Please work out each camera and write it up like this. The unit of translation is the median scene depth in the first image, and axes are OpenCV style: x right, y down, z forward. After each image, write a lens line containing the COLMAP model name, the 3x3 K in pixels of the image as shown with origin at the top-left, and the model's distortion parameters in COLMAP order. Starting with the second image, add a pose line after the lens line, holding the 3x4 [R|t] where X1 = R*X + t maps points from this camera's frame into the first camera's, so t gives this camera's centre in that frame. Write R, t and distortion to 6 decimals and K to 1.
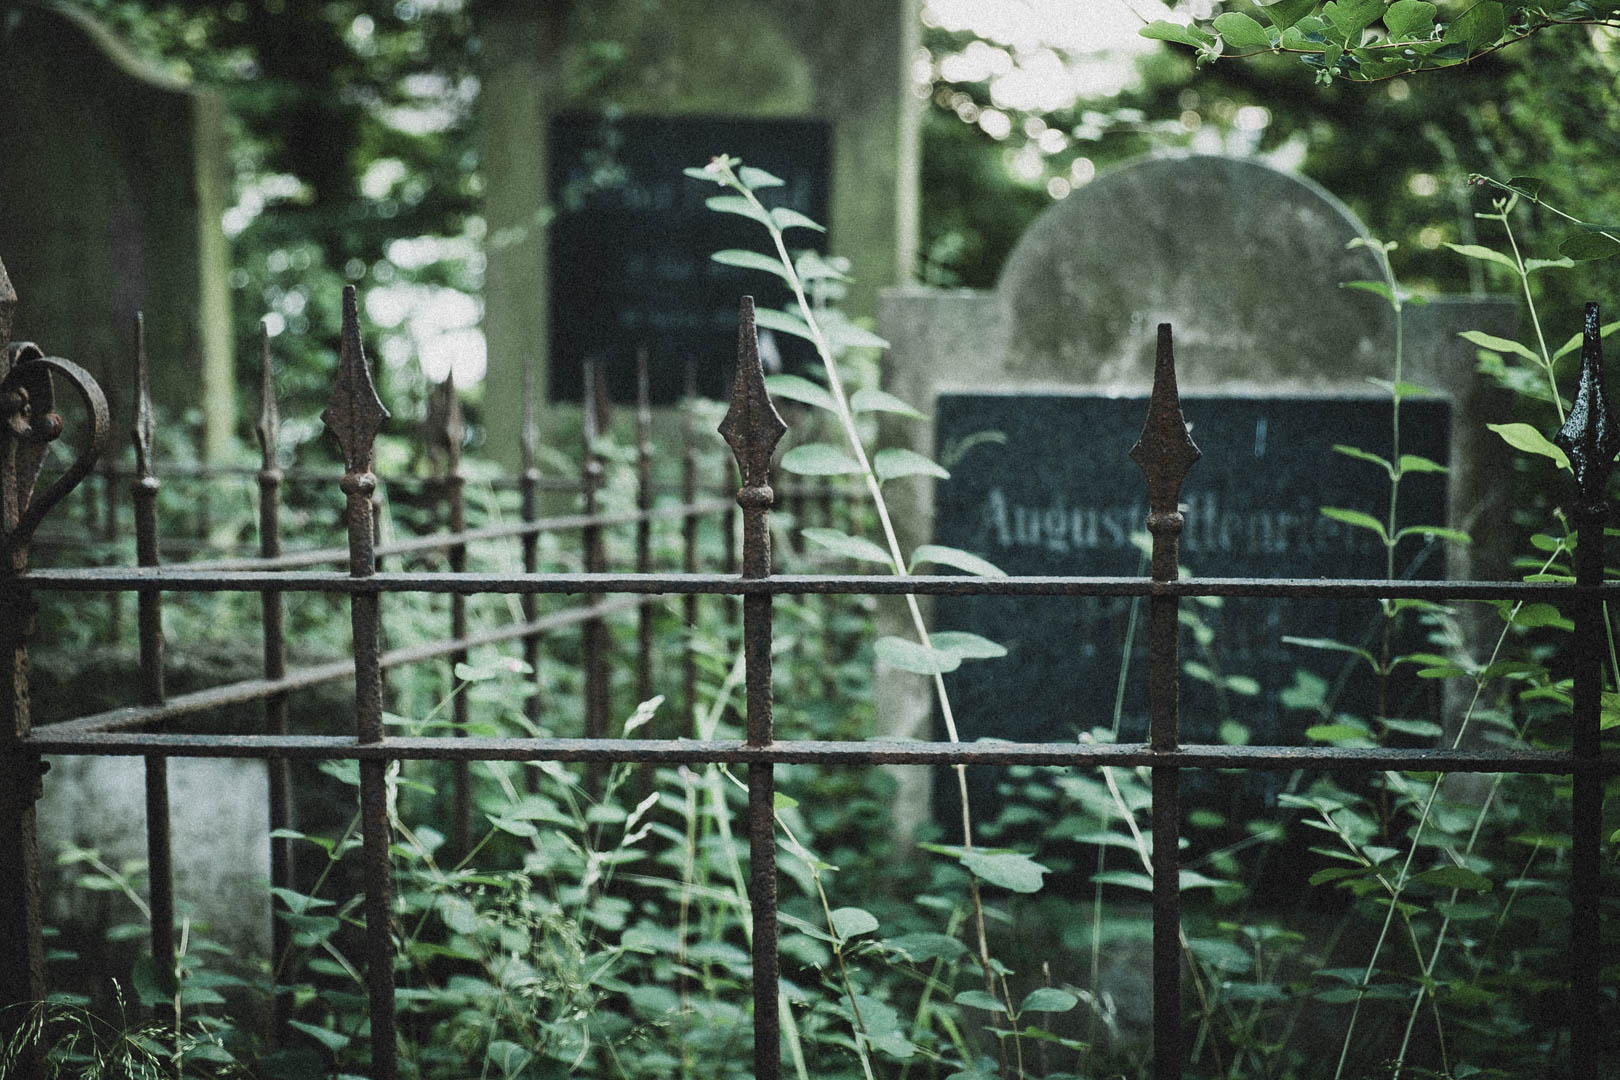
lens RADIAL K [[3114.1, 0, 810.9], [0, 3114.1, 543.0], [0, 0, 1]] dist [0.048474, 0.000000]
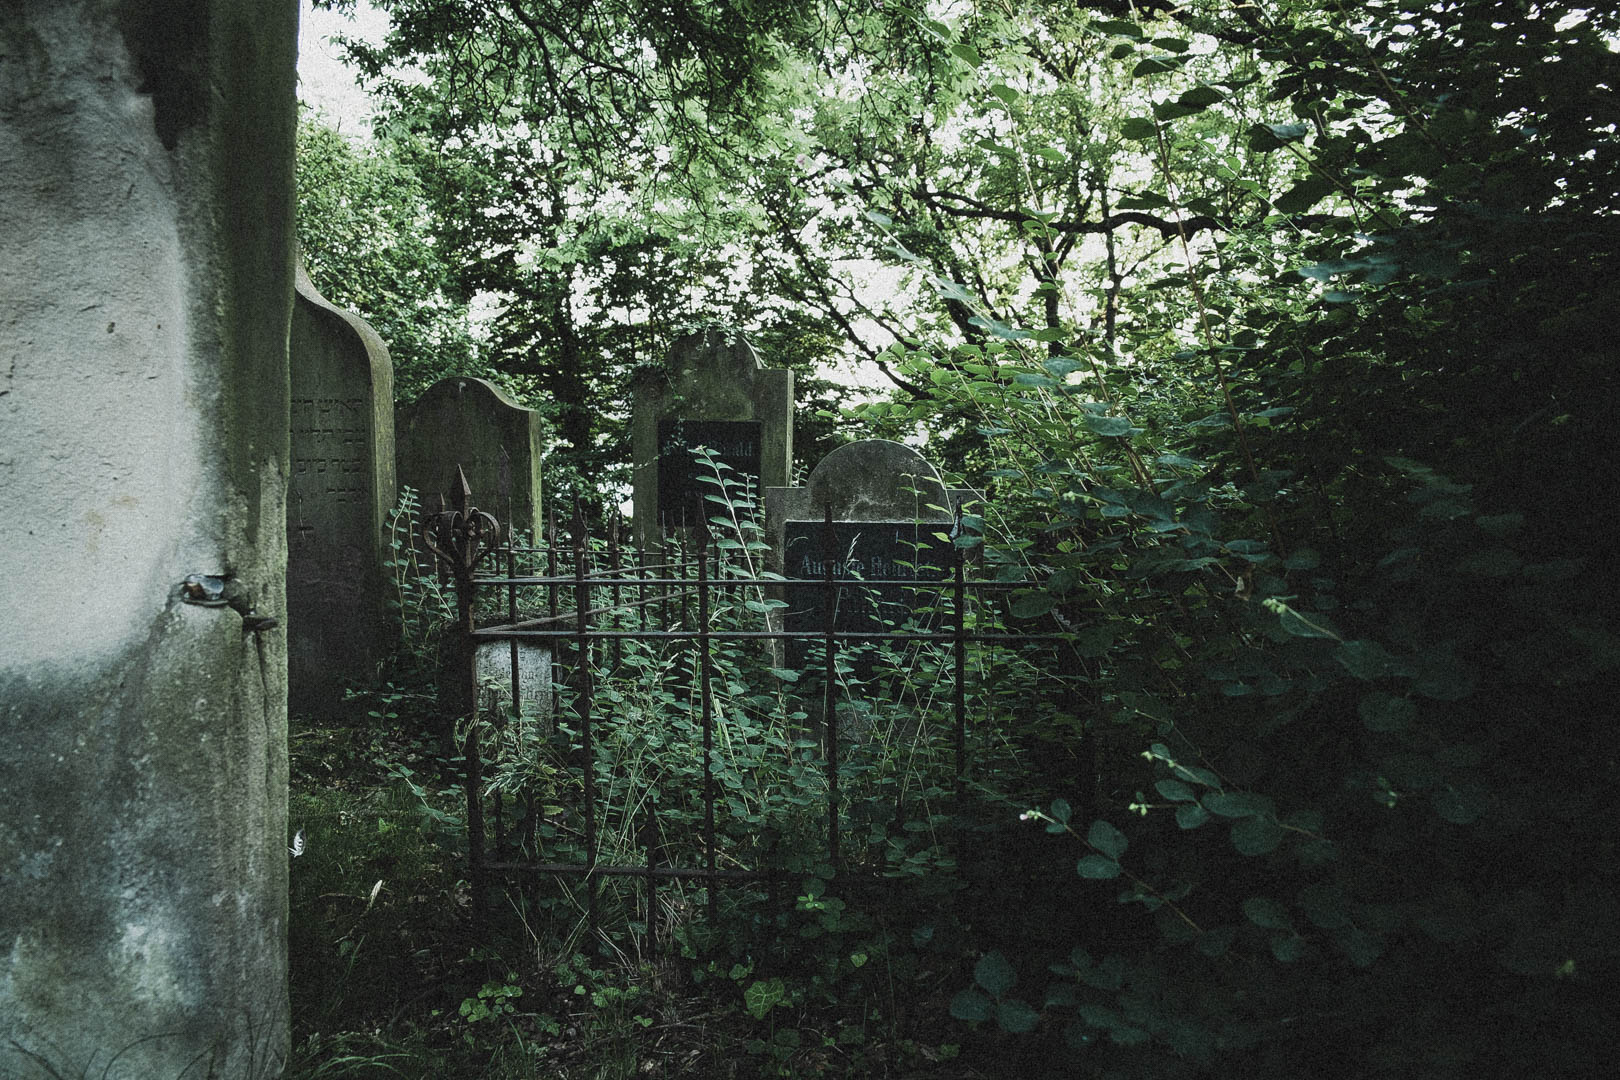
lens RADIAL K [[1250.4, 0, 809.5], [0, 1250.4, 532.9], [0, 0, 1]] dist [-0.003294, -0.020756]
pose [[0.999666, -0.000448, 0.025824, 0.031866], [0.001443, 0.999255, -0.038555, 0.006496], [-0.025788, 0.038580, 0.998923, -0.156458]]
